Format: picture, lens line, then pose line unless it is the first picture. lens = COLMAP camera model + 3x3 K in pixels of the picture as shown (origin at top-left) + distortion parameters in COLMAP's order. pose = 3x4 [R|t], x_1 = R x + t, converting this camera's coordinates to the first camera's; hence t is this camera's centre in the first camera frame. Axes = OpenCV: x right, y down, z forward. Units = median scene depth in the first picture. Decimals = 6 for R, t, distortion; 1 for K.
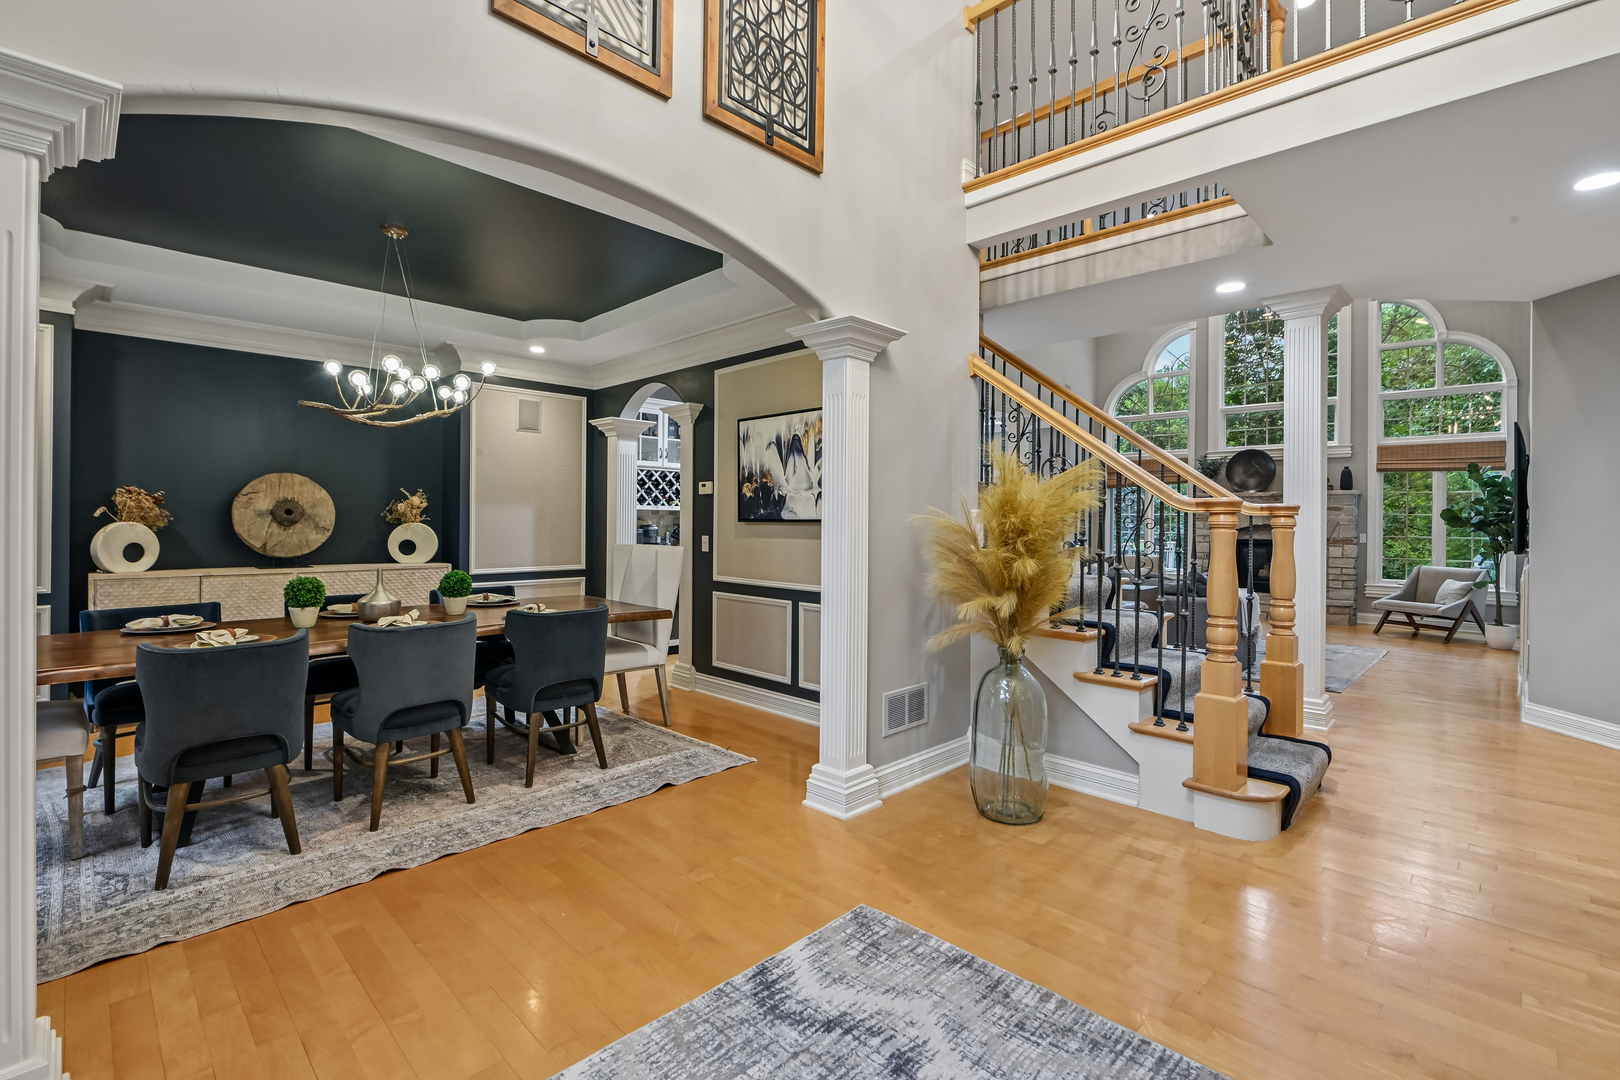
lens RADIAL K [[738.9, 0, 801.0], [0, 738.9, 524.3], [0, 0, 1]] dist [-0.005792, -0.002447]
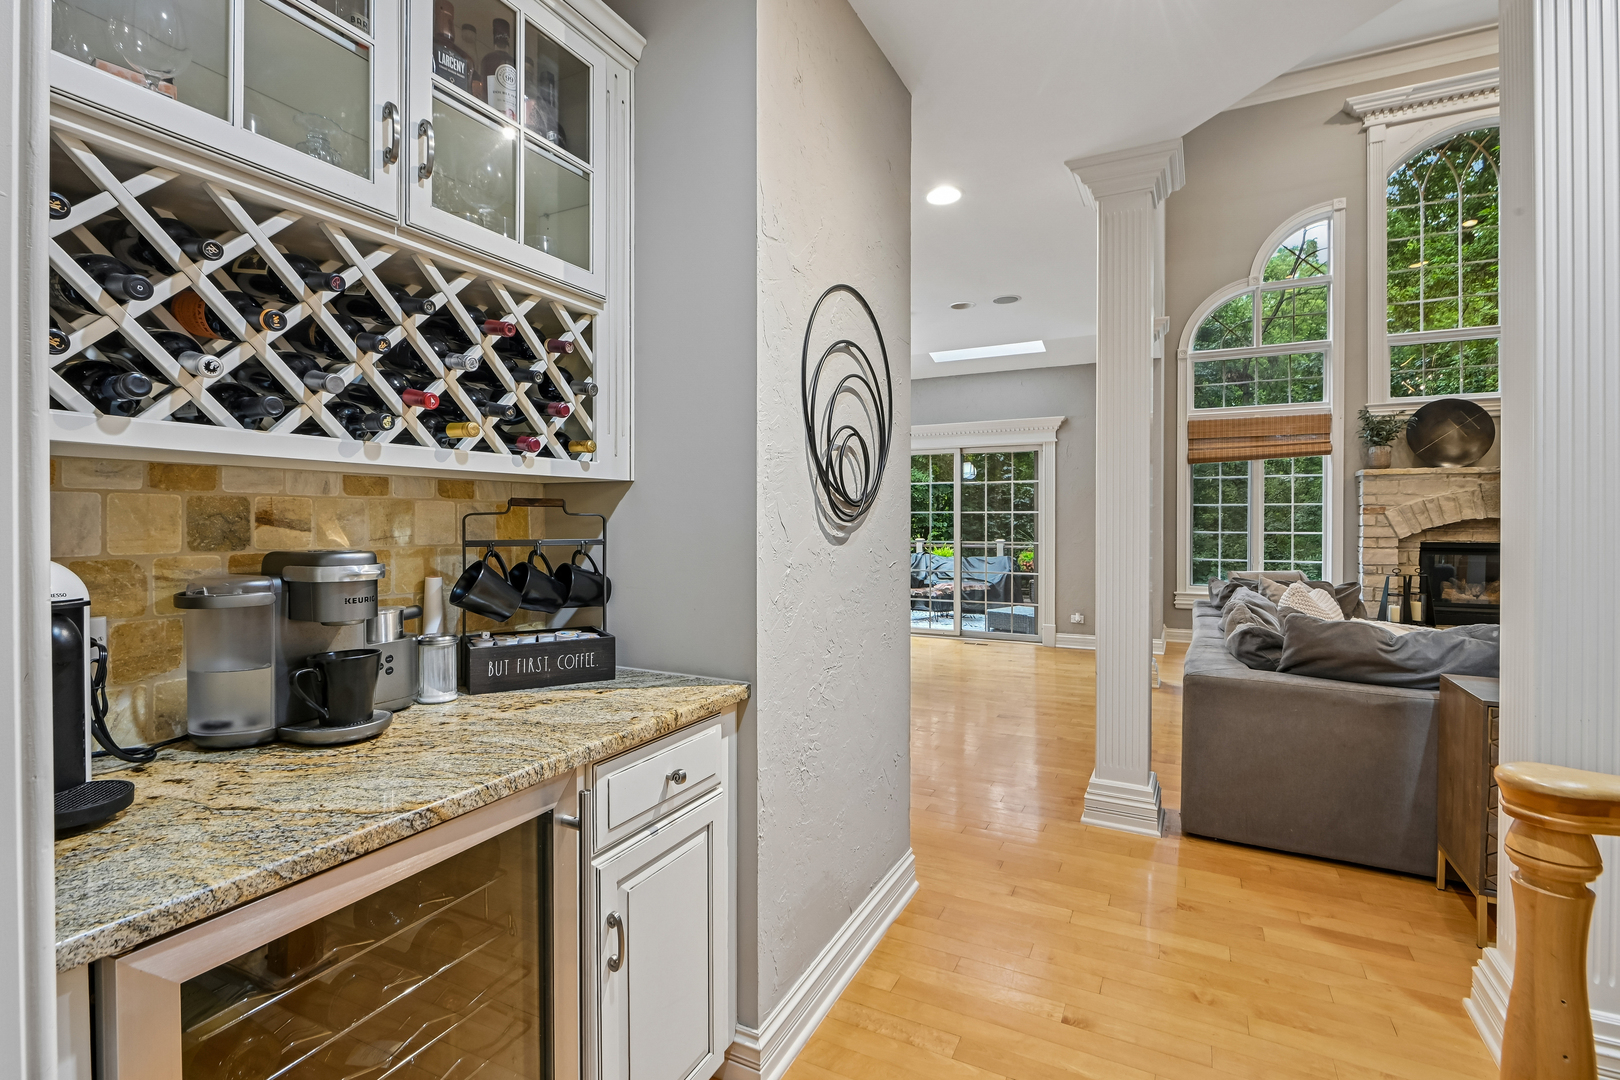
lens RADIAL K [[738.9, 0, 802.3], [0, 738.9, 530.2], [0, 0, 1]] dist [-0.005792, -0.002447]
pose [[0.954443, -0.013300, 0.298097, -0.191854], [0.009504, 0.999854, 0.014179, -0.007518], [-0.298242, -0.010700, 0.954430, 1.030997]]
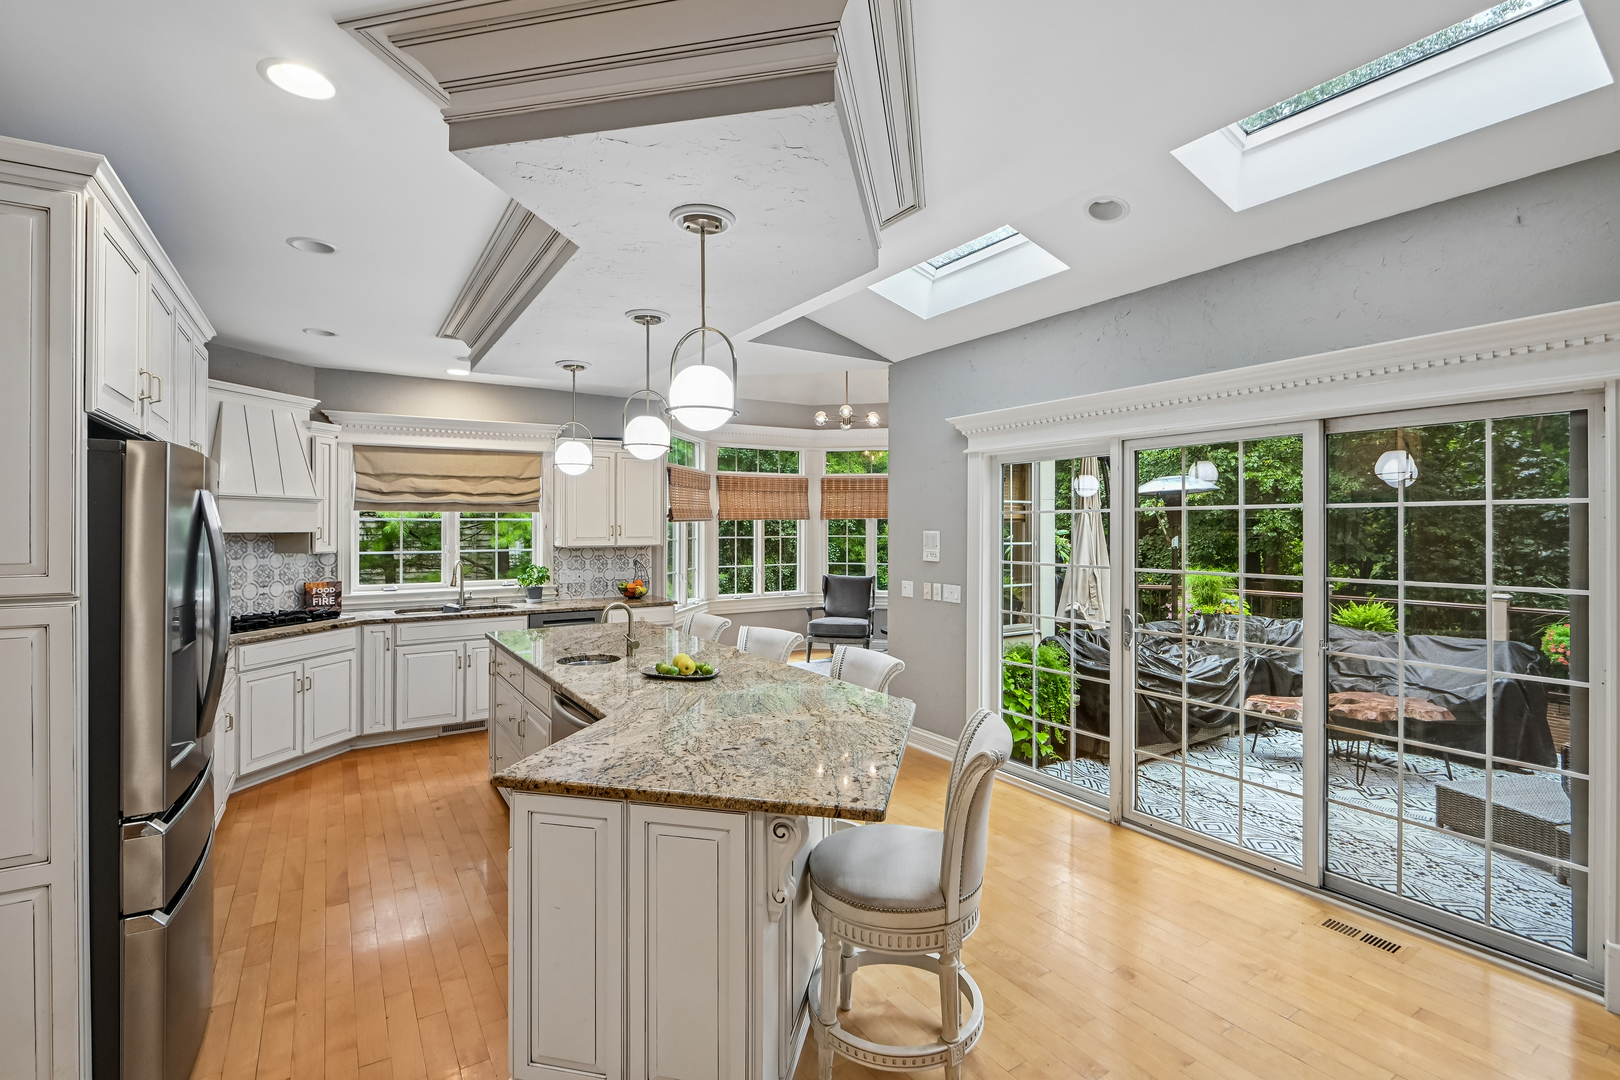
lens RADIAL K [[738.9, 0, 811.8], [0, 738.9, 523.1], [0, 0, 1]] dist [-0.005792, -0.002447]
pose [[0.975272, -0.006349, -0.220916, 0.244722], [0.004402, 0.999947, -0.009304, -0.055746], [0.220963, 0.008102, 0.975249, 1.627492]]
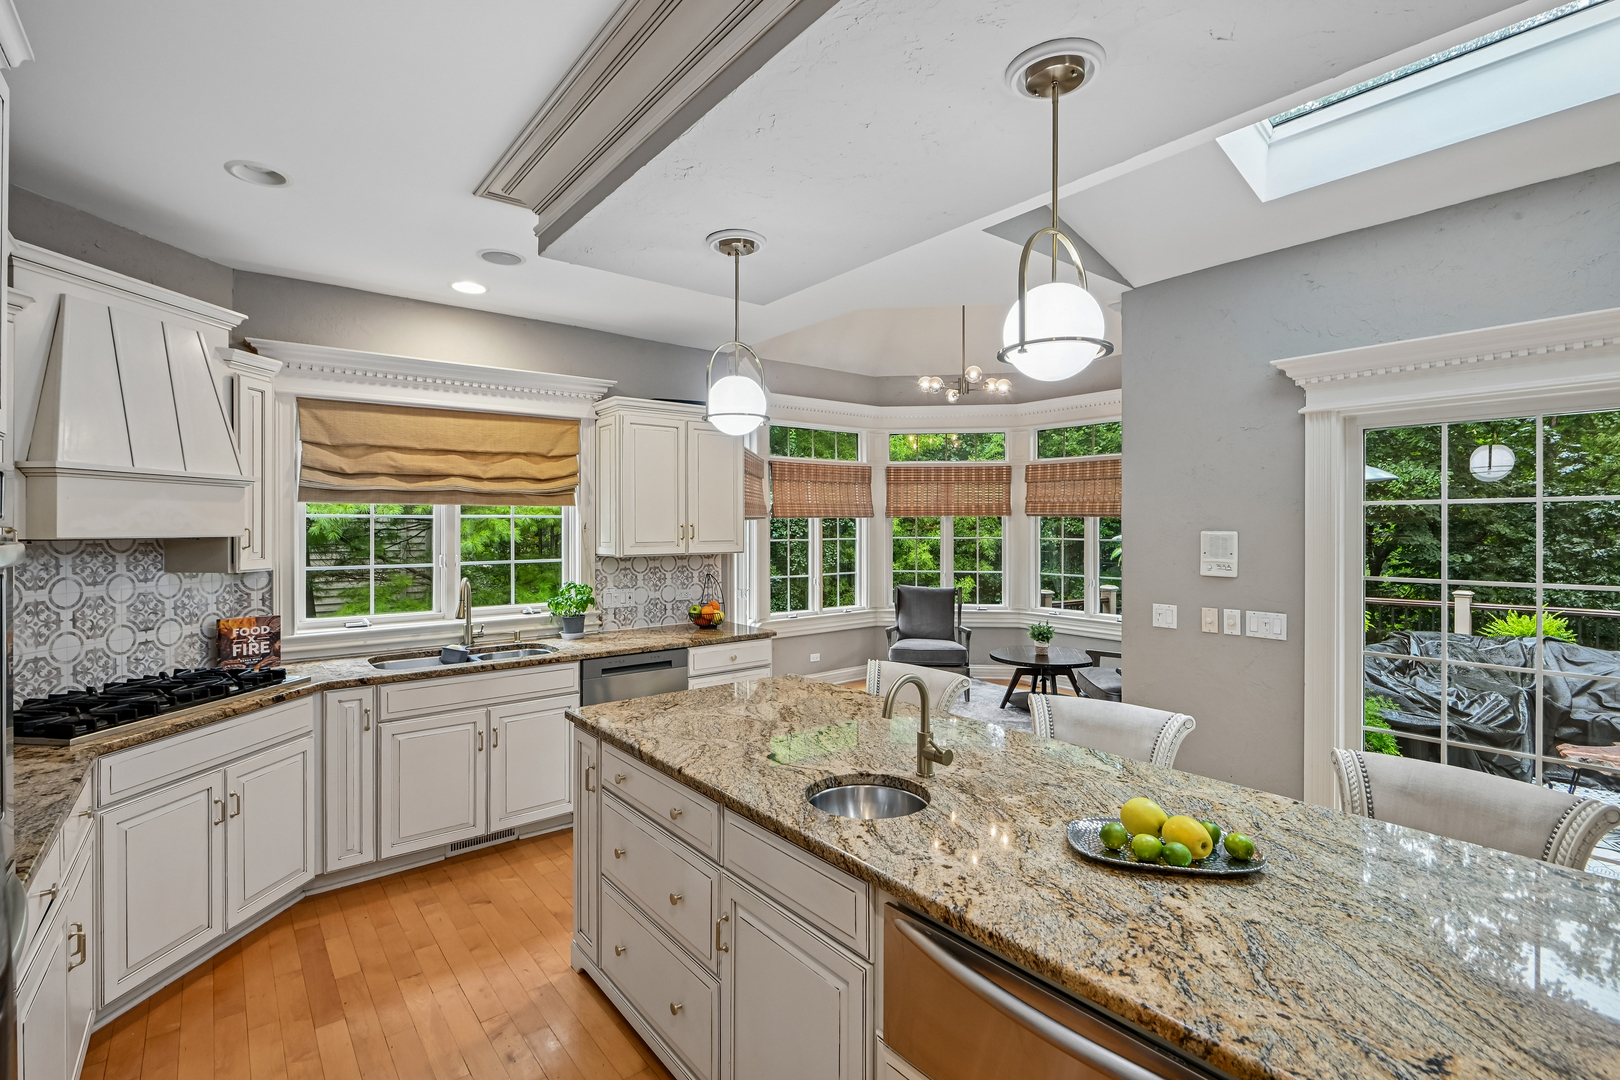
lens RADIAL K [[738.9, 0, 809.1], [0, 738.9, 524.0], [0, 0, 1]] dist [-0.005792, -0.002447]
pose [[0.992834, -0.008325, -0.119213, -0.075749], [0.007460, 0.999943, -0.007699, -0.057664], [0.119270, 0.006755, 0.992839, 1.893771]]
